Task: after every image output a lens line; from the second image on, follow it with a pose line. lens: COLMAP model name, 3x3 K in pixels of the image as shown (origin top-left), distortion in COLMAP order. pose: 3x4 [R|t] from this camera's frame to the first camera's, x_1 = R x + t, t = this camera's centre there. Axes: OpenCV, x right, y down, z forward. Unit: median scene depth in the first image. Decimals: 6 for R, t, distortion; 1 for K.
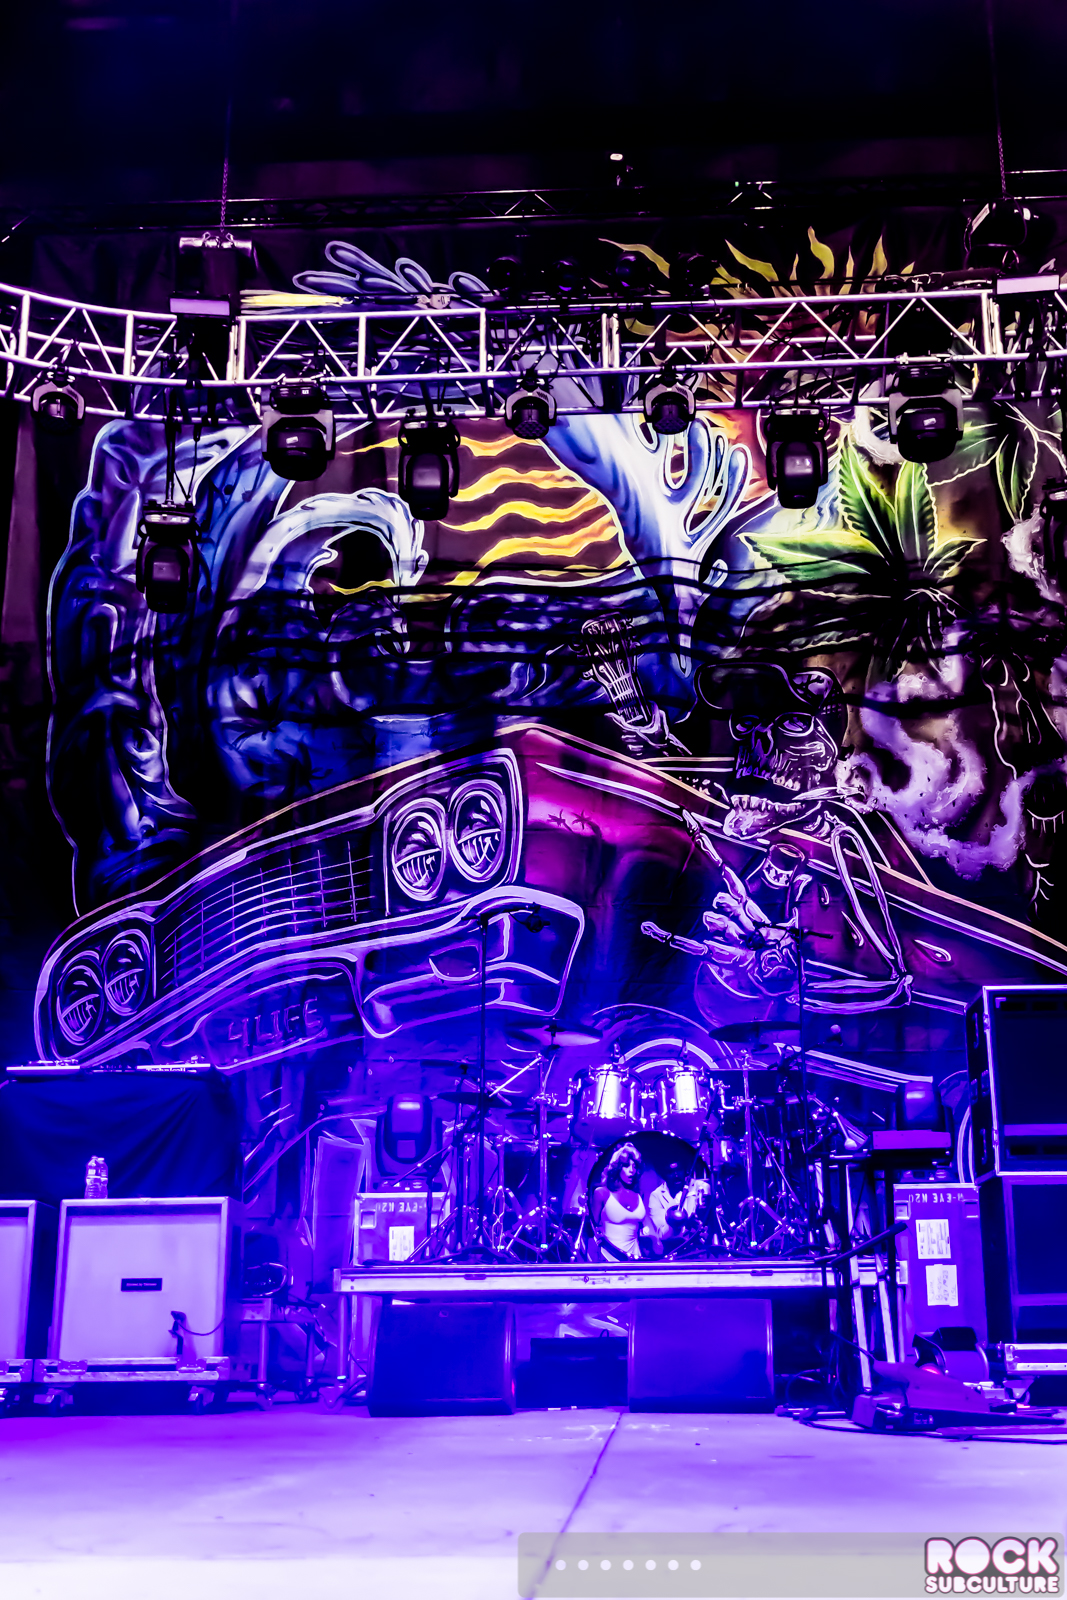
lens RADIAL K [[1813.2, 0, 564.7], [0, 1813.2, 867.4], [0, 0, 1]] dist [0.004328, -0.006286]
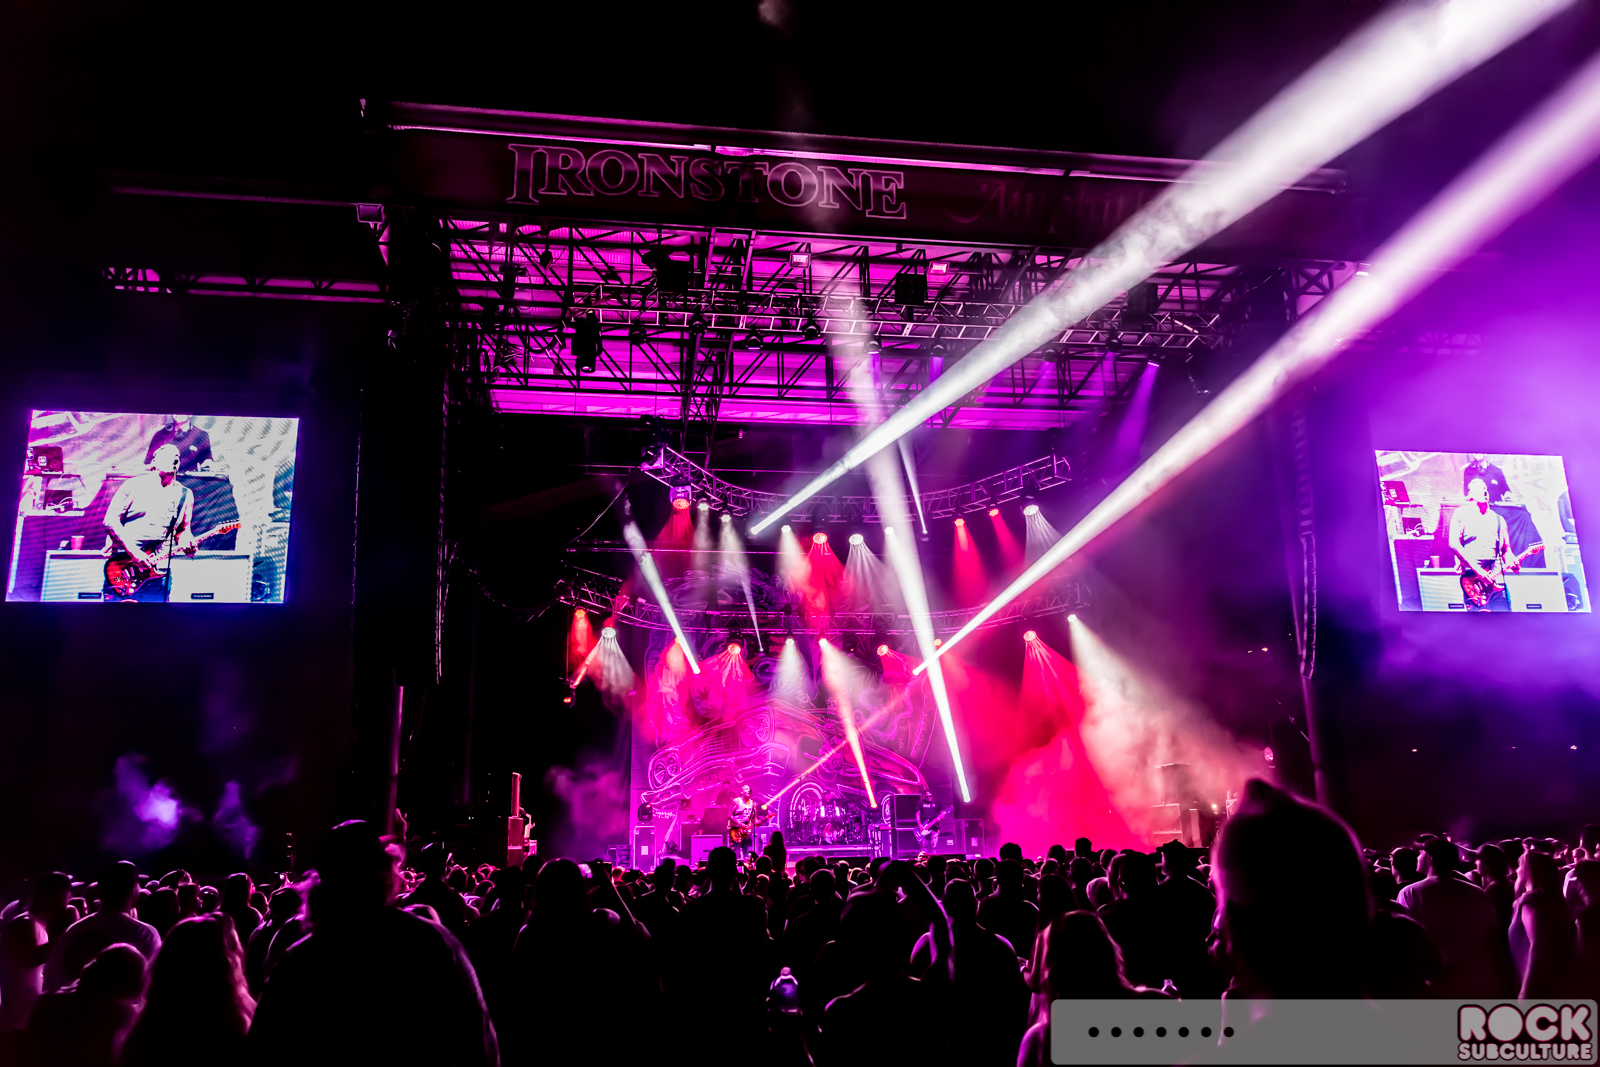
lens RADIAL K [[1121.3, 0, 802.2], [0, 1121.3, 575.9], [0, 0, 1]] dist [0.008352, 0.006635]
pose [[0.980258, 0.034353, 0.194714, -0.689848], [-0.038621, 0.999089, 0.018166, -0.608961], [-0.193913, -0.025328, 0.980692, -2.120548]]
